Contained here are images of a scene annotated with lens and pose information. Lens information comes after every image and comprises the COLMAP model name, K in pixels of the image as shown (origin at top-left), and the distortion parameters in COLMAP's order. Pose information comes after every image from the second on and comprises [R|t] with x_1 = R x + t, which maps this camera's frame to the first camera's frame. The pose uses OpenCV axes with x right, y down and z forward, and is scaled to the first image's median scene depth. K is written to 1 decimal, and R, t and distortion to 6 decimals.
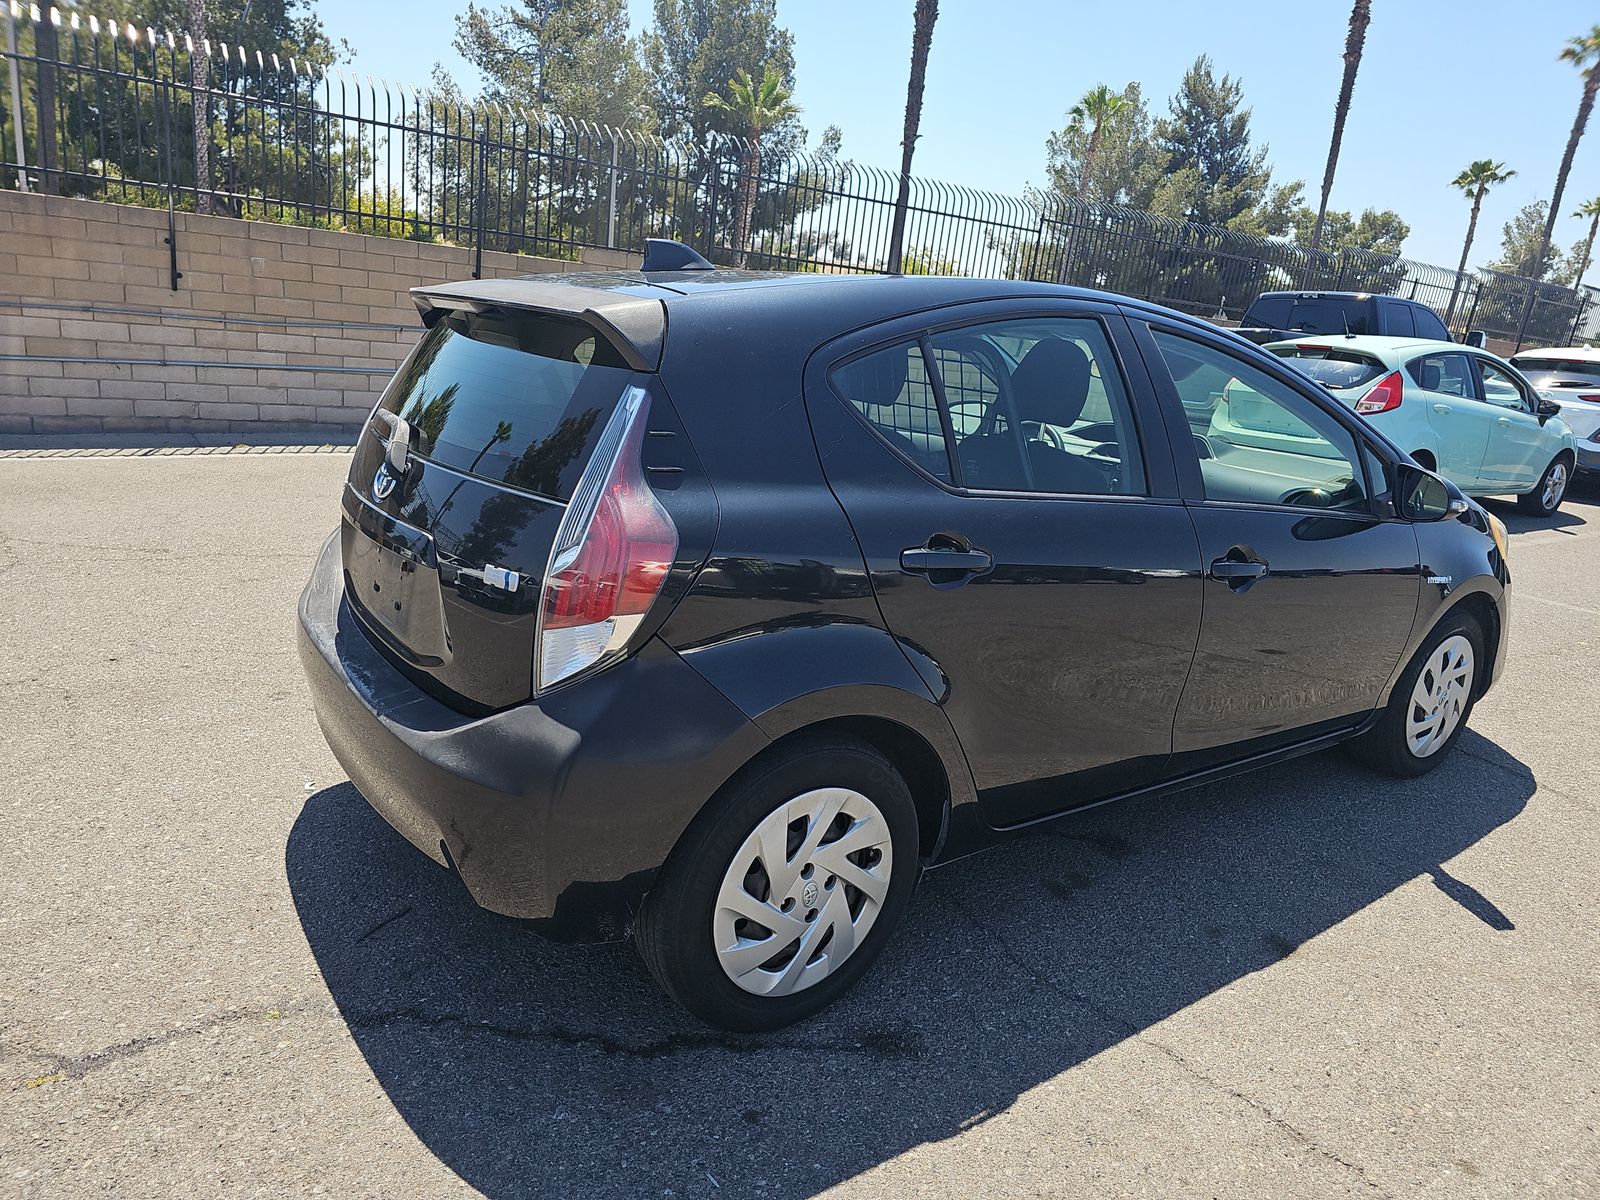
lens RADIAL K [[1064.1, 0, 798.5], [0, 1064.1, 599.1], [0, 0, 1]] dist [0.032596, -0.020210]
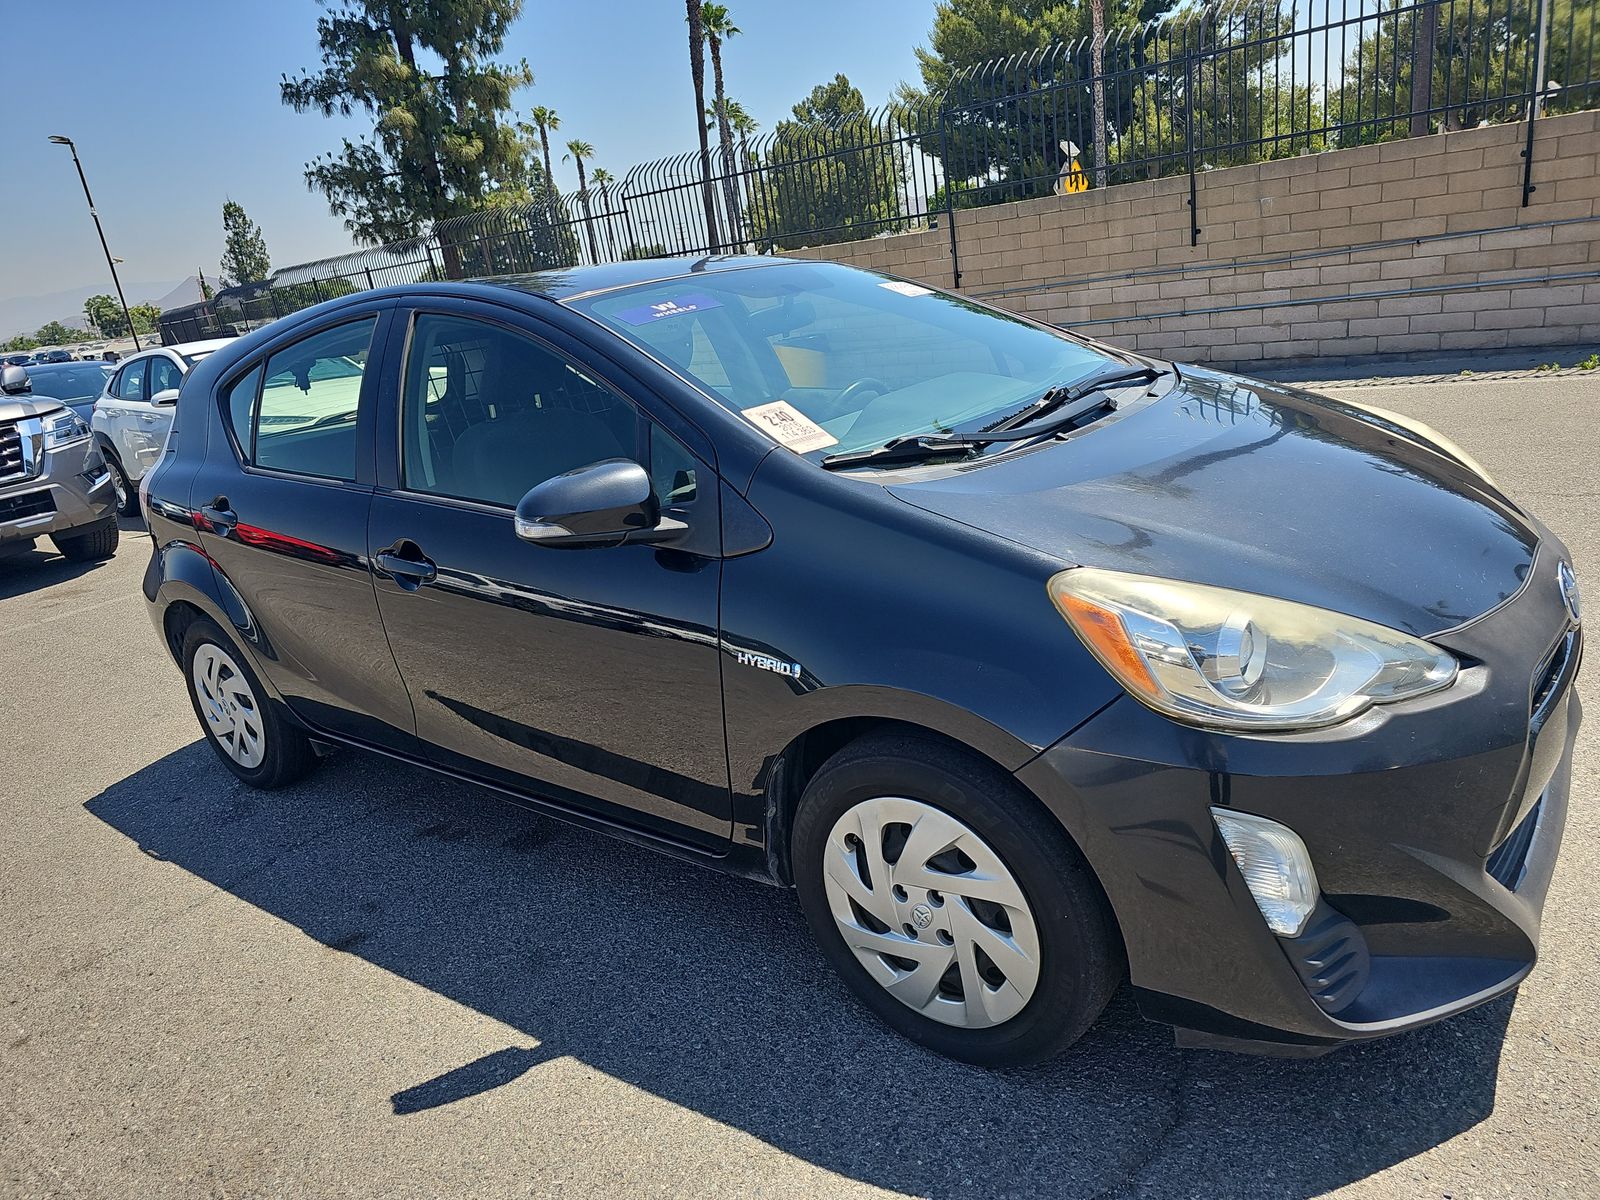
lens RADIAL K [[1064.1, 0, 794.9], [0, 1064.1, 601.6], [0, 0, 1]] dist [0.032596, -0.020210]
pose [[0.260317, 0.169346, -0.950556, 0.416536], [-0.089229, 0.984505, 0.150958, -0.054443], [0.961391, 0.045520, 0.271394, 0.311887]]
